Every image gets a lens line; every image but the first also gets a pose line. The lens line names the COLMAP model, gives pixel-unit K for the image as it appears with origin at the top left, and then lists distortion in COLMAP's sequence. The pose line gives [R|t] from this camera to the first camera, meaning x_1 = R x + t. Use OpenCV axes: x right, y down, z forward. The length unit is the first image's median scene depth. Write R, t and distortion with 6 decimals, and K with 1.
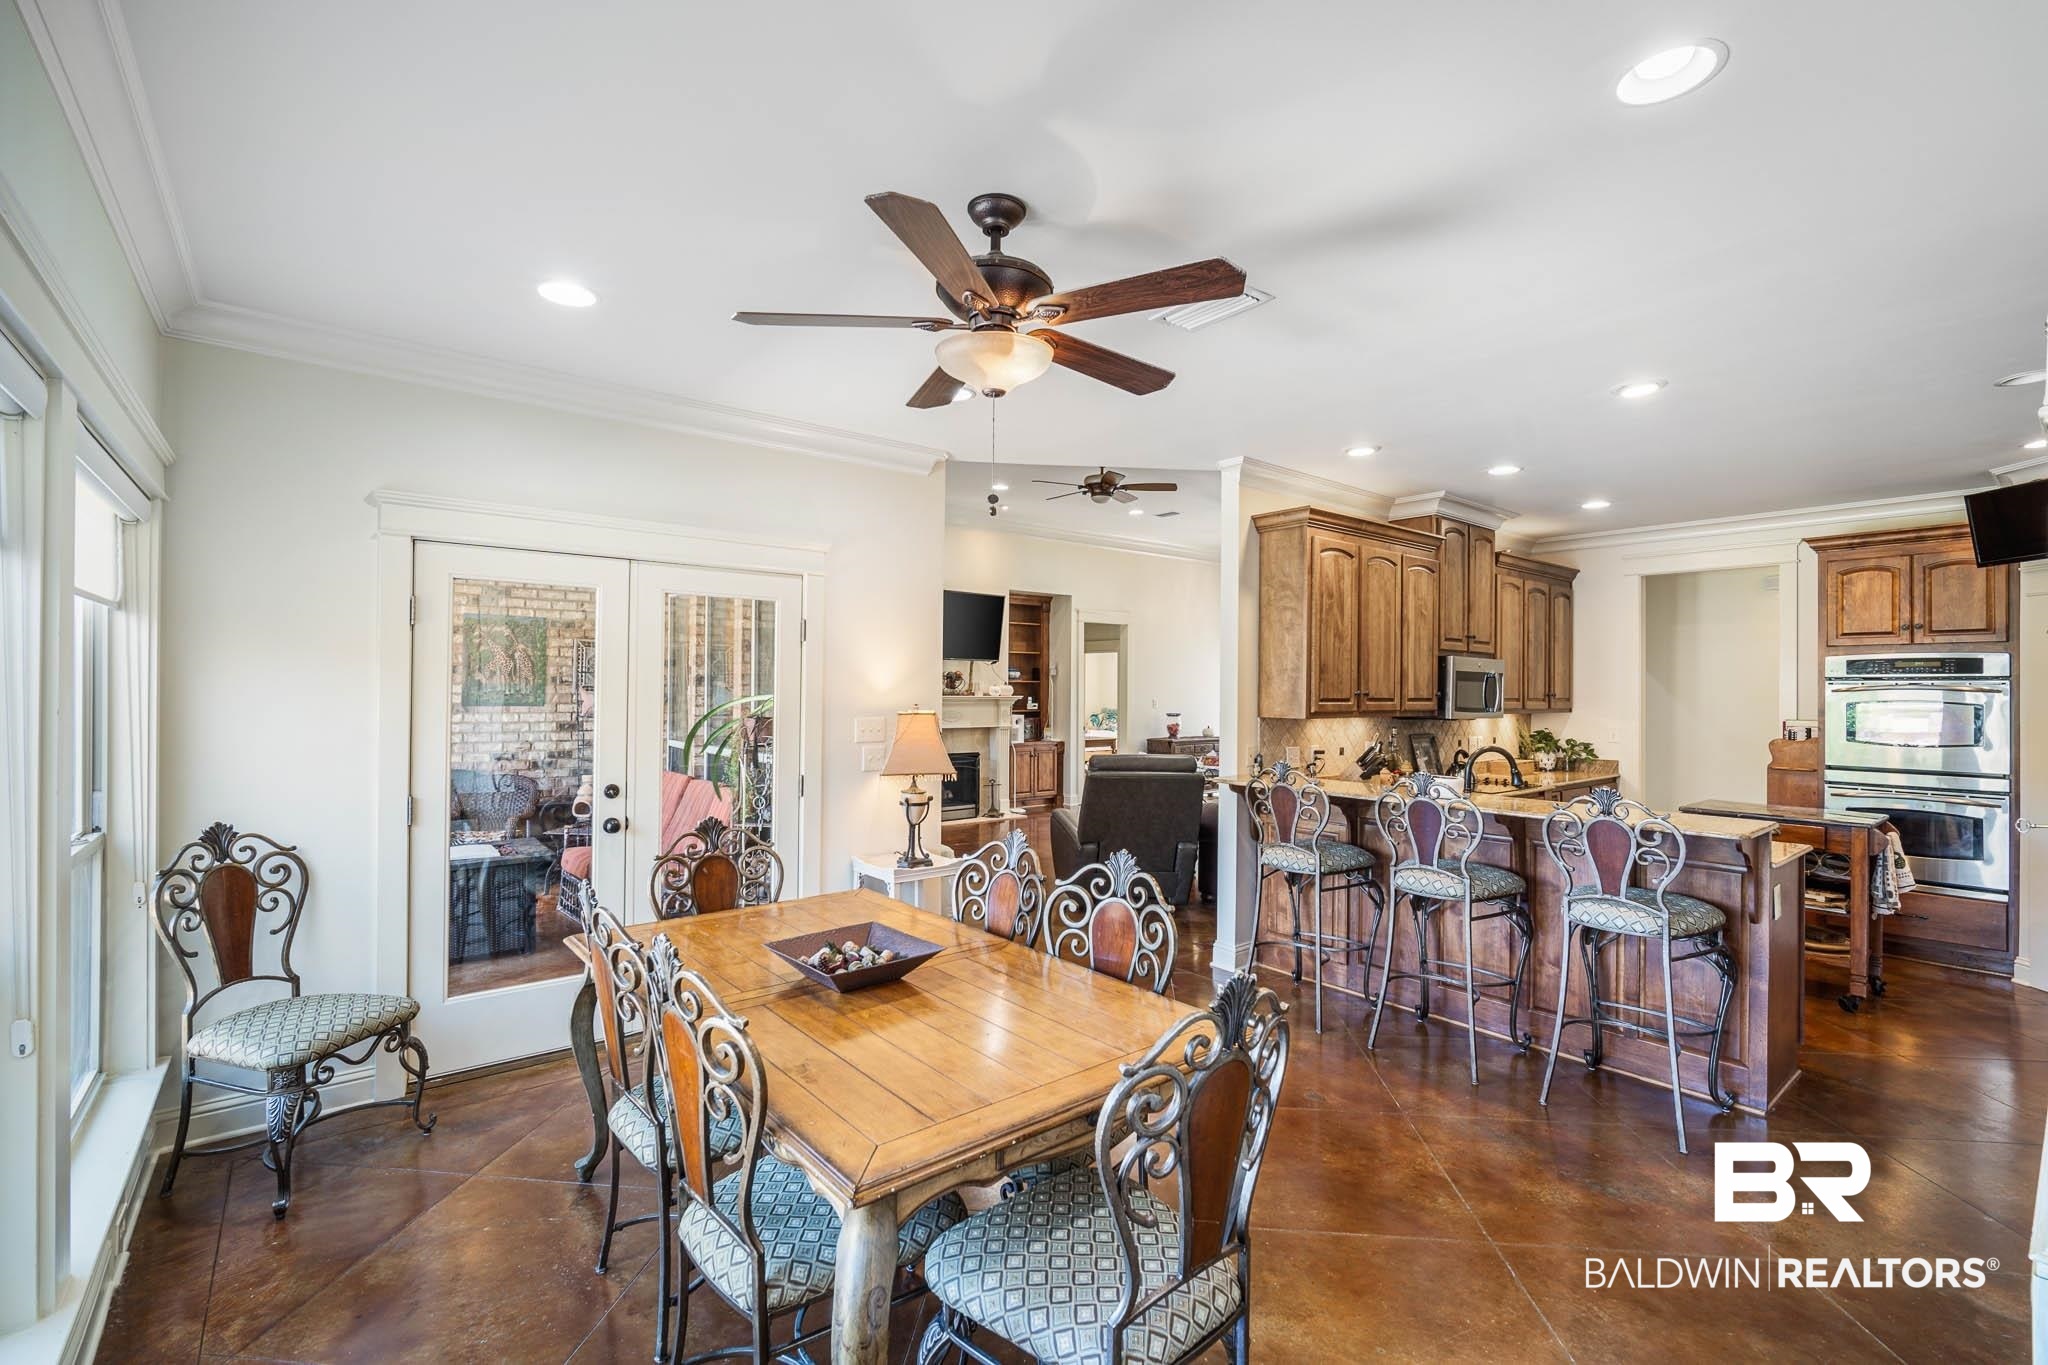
lens RADIAL K [[896.8, 0, 1026.5], [0, 896.8, 678.2], [0, 0, 1]] dist [-0.002397, 0.000724]
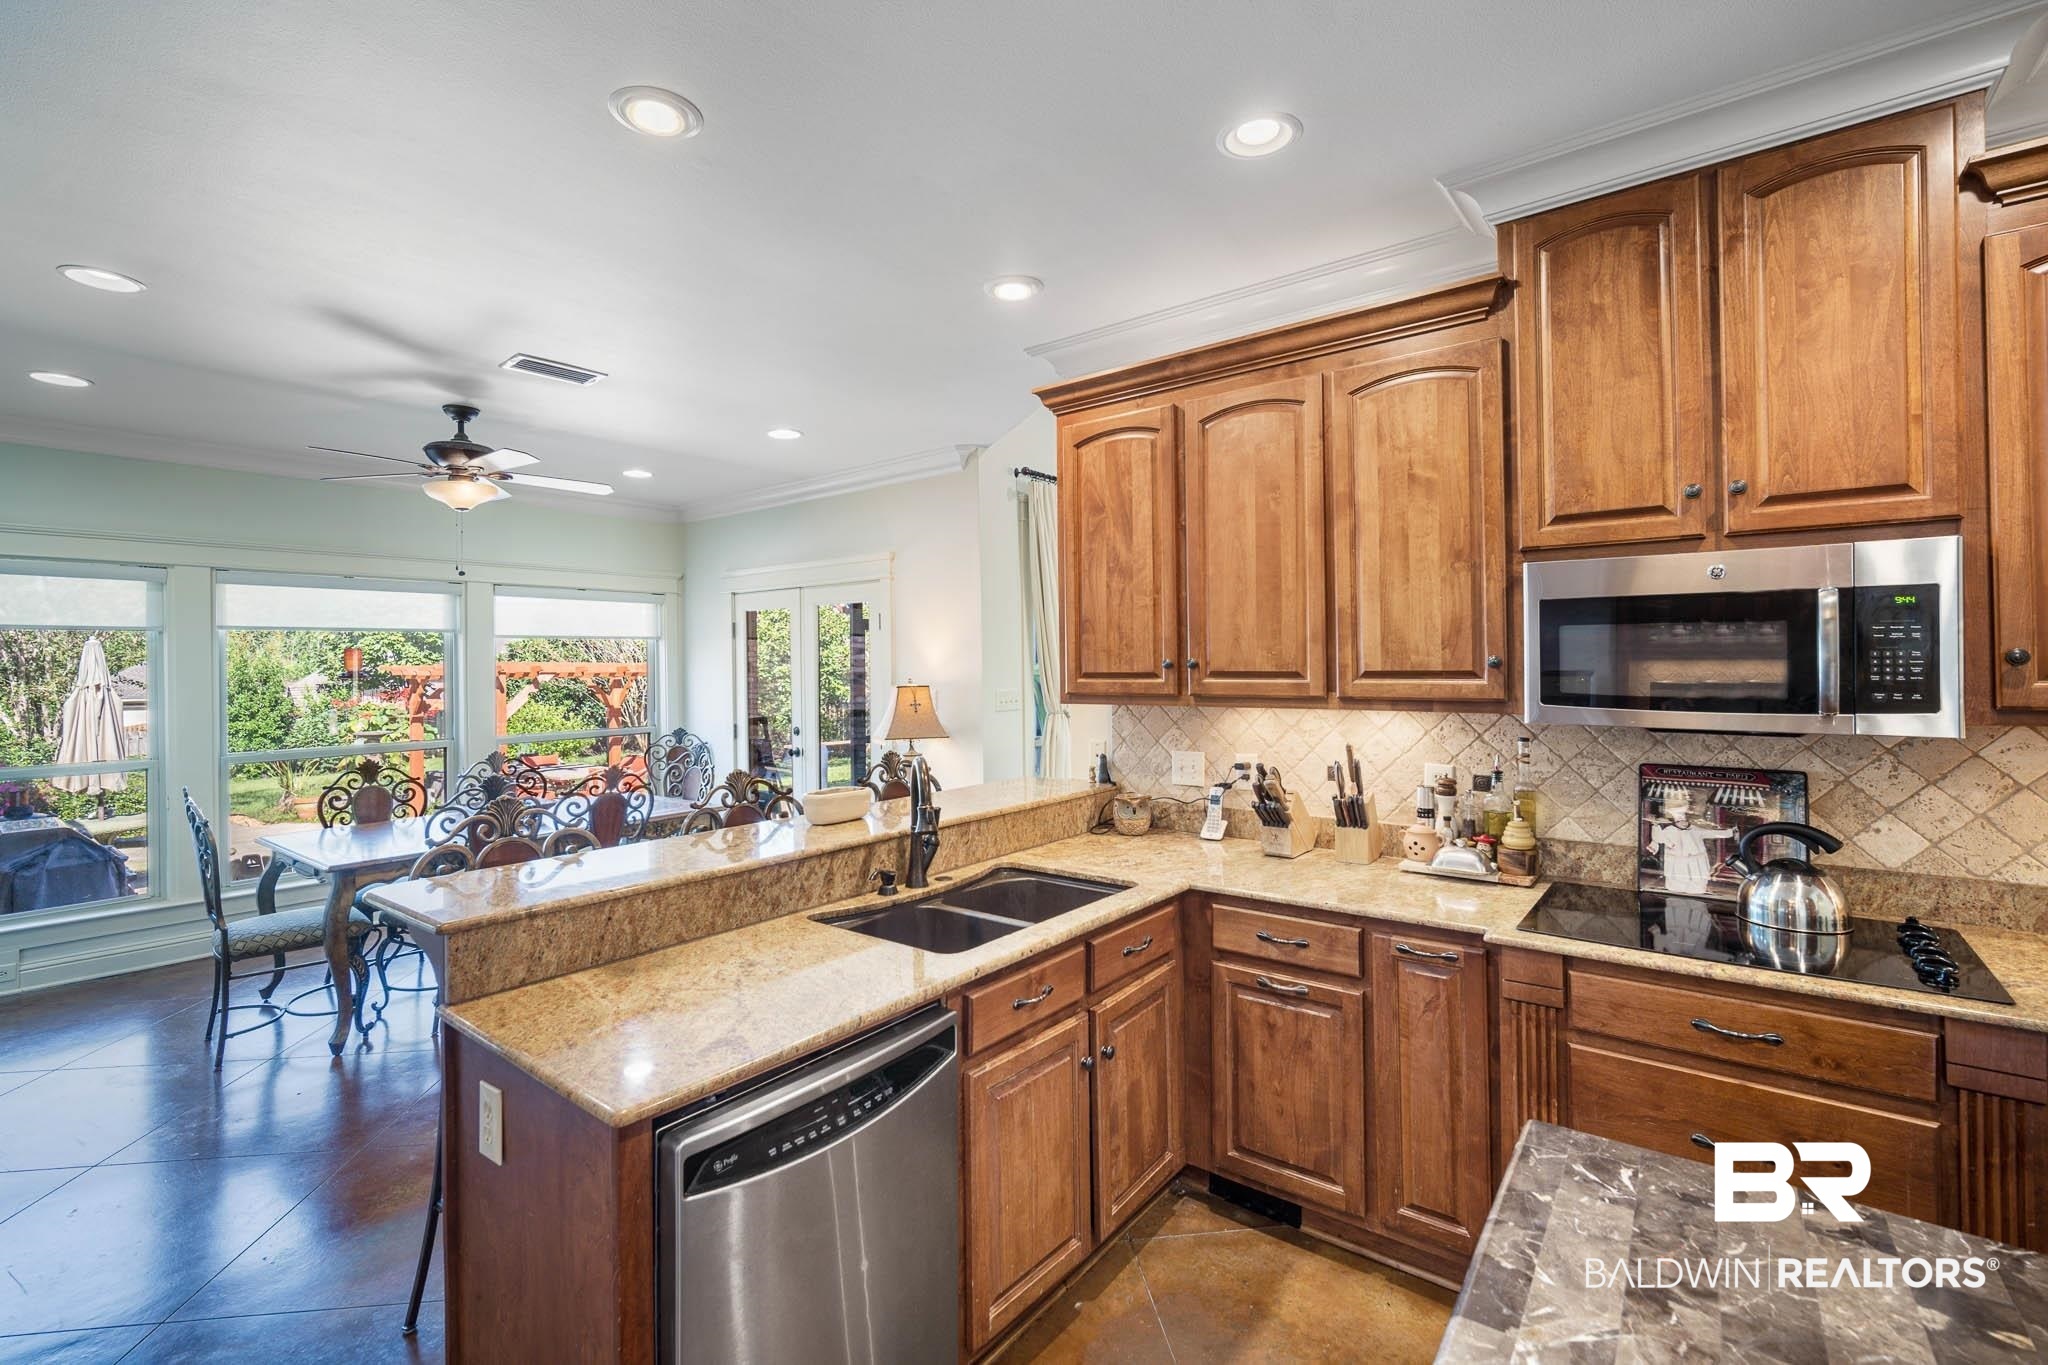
lens RADIAL K [[896.4, 0, 1001.7], [0, 896.4, 651.1], [0, 0, 1]] dist [-0.001352, 0.000670]
pose [[0.209715, -0.025383, -0.977433, 0.802340], [0.025326, 0.999469, -0.020521, 0.015676], [0.977435, -0.020451, 0.210246, 0.685086]]
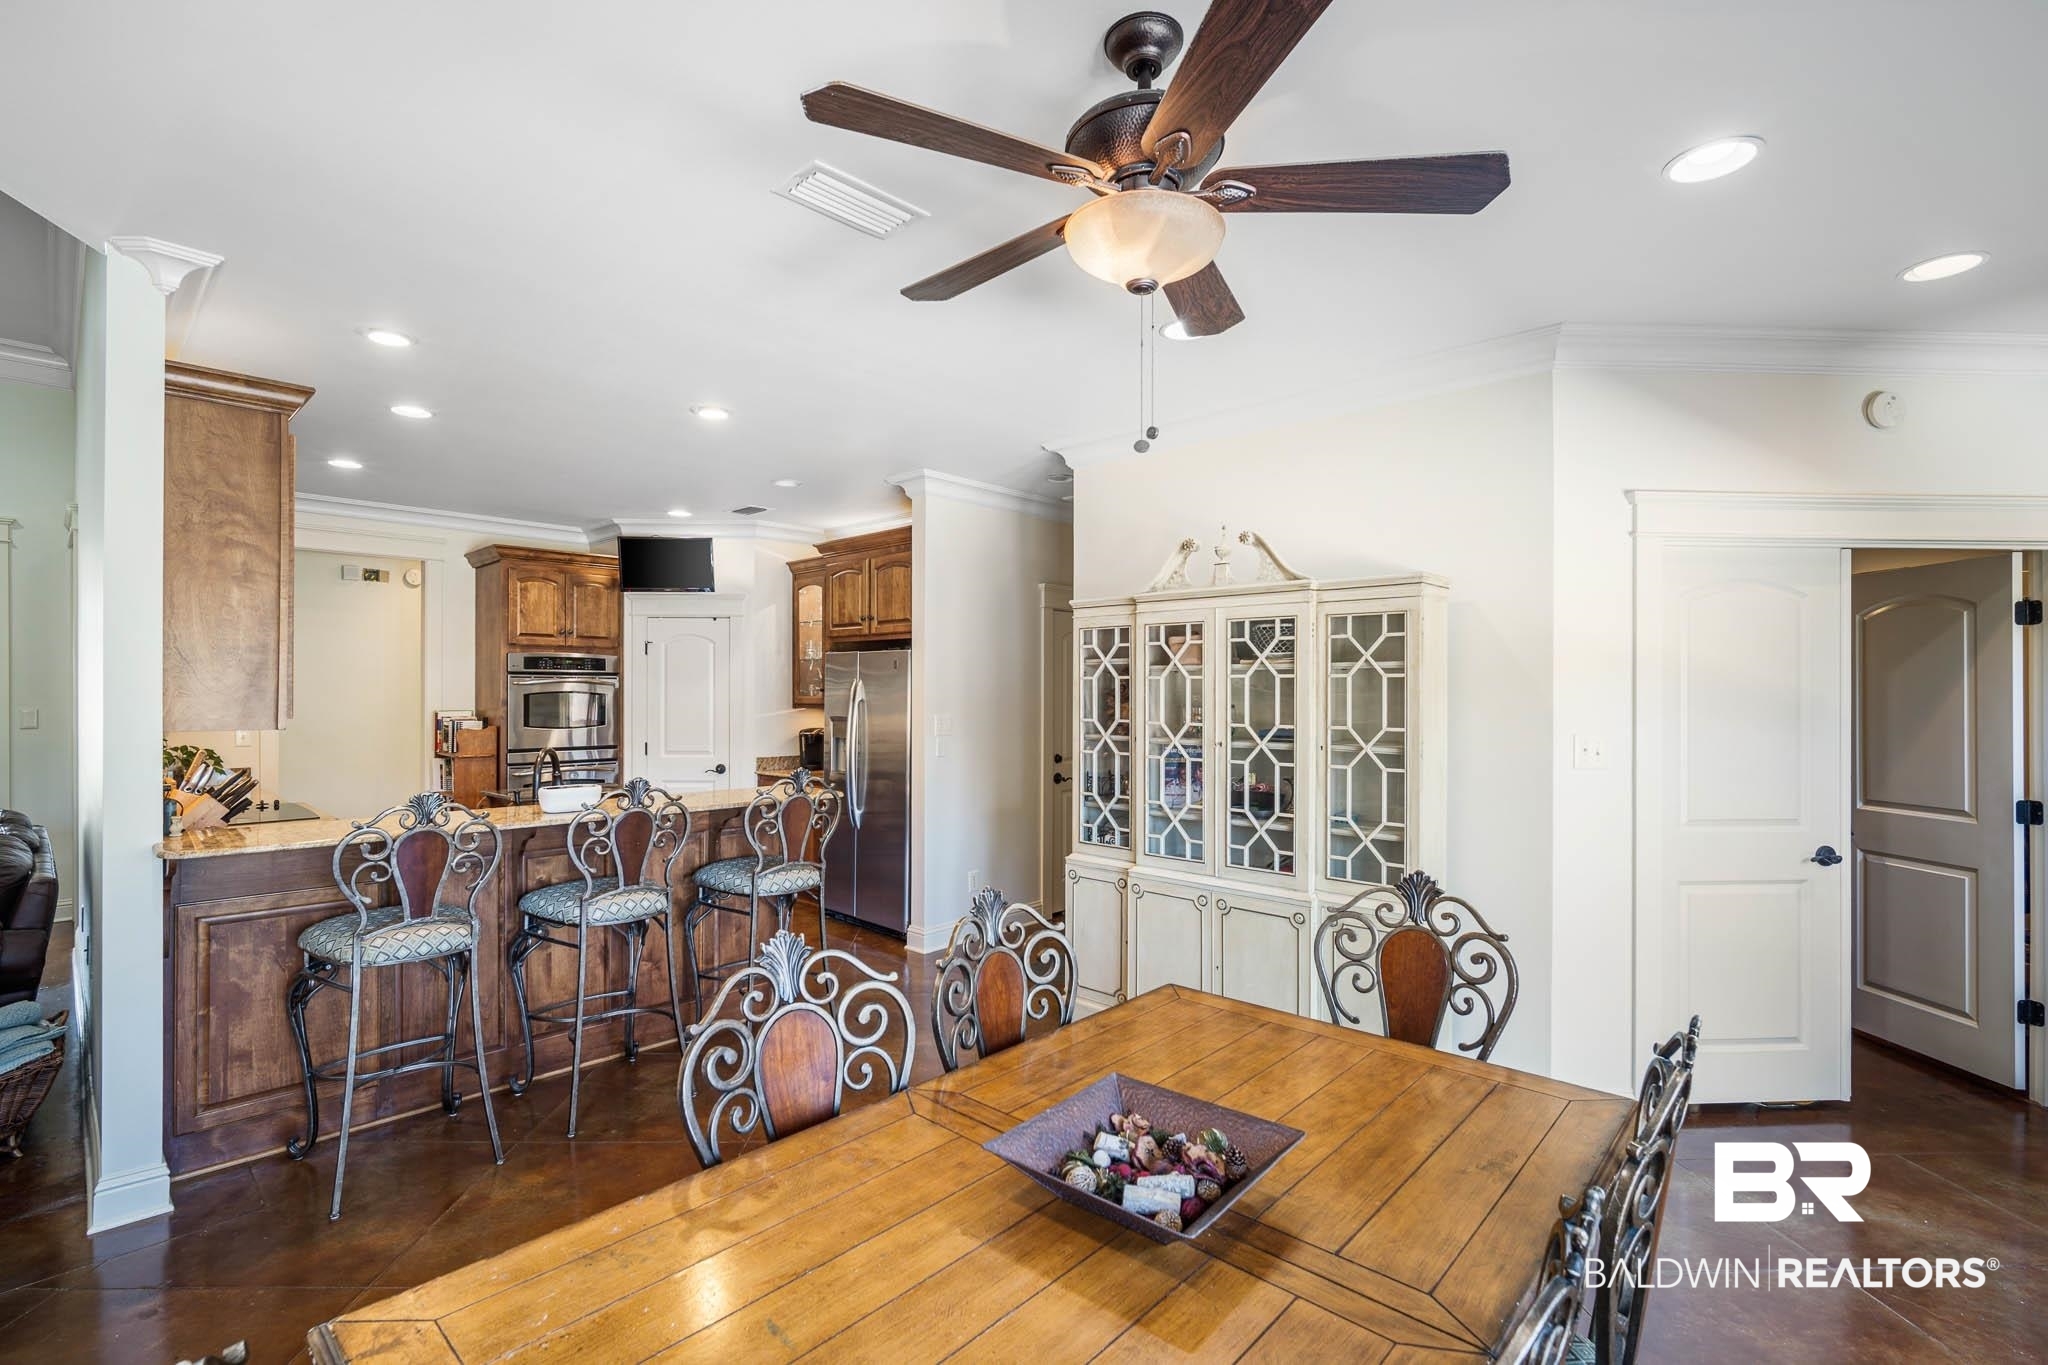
lens RADIAL K [[904.0, 0, 1027.2], [0, 904.0, 689.1], [0, 0, 1]] dist [-0.002585, -0.000282]
pose [[-0.131820, -0.008229, 0.991239, -0.300849], [-0.015540, 0.999860, 0.006234, 0.003672], [-0.991152, -0.014582, -0.131930, 0.482868]]
